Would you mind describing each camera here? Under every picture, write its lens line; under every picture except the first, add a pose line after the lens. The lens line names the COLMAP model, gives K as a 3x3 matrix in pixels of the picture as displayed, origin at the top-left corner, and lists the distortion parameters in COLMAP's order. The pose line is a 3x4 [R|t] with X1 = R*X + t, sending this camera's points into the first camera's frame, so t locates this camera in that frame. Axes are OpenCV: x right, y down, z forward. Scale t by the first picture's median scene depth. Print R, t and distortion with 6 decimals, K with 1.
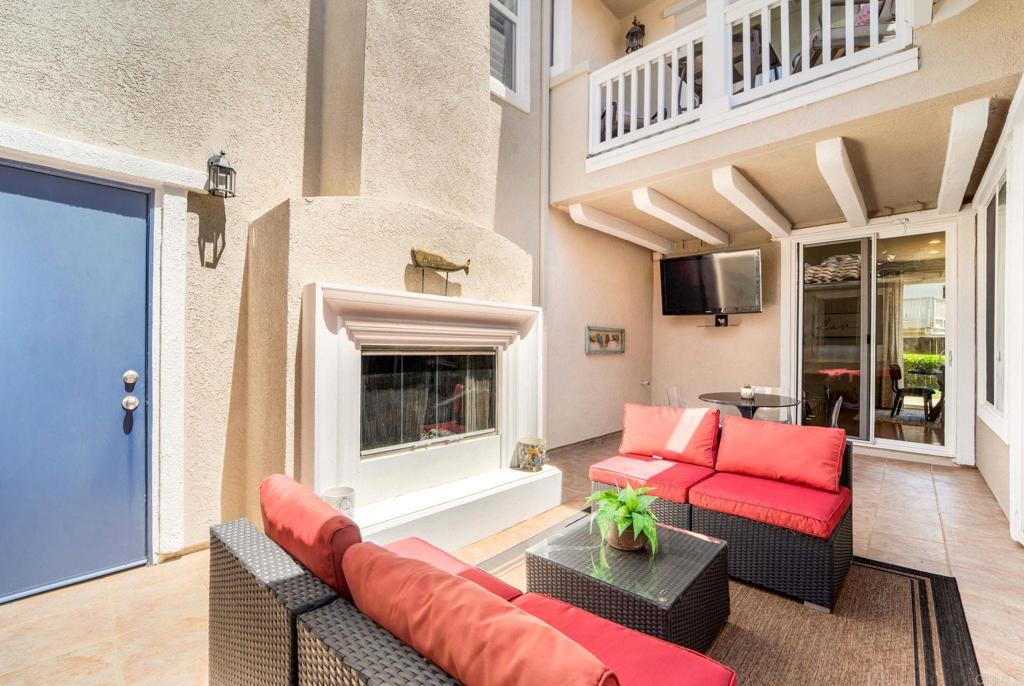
lens RADIAL K [[438.1, 0, 515.7], [0, 438.1, 339.0], [0, 0, 1]] dist [-0.011969, 0.000076]
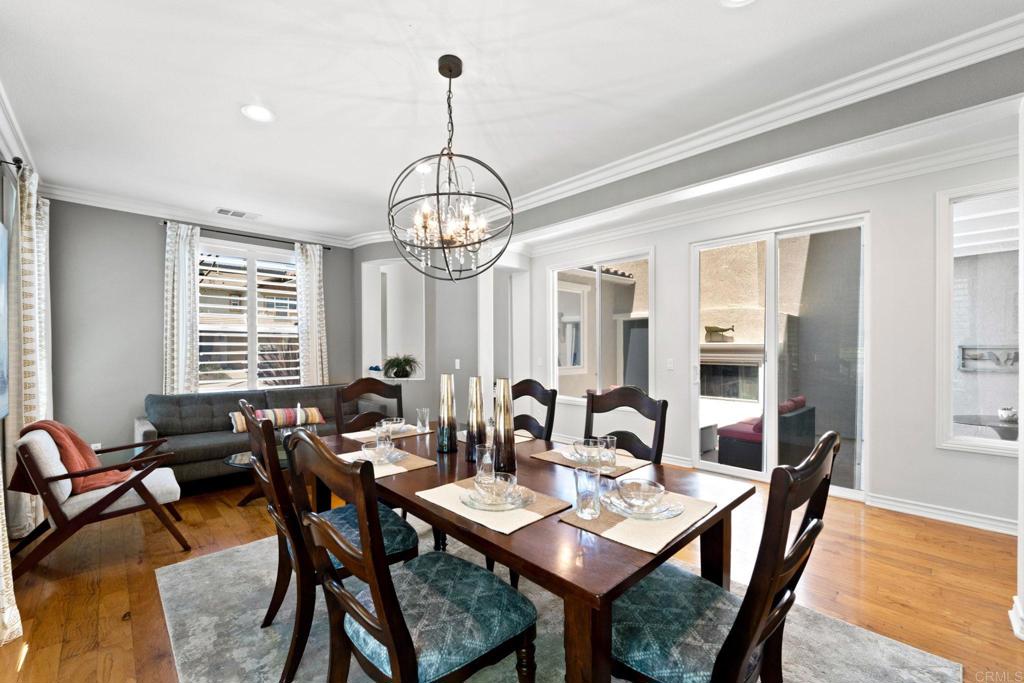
lens RADIAL K [[415.7, 0, 507.6], [0, 415.7, 346.2], [0, 0, 1]] dist [0.003730, -0.002861]
pose [[-0.080162, -0.010292, -0.996729, 2.478630], [0.014470, 0.999829, -0.011488, -0.065055], [0.996677, -0.015343, -0.080000, -0.051172]]
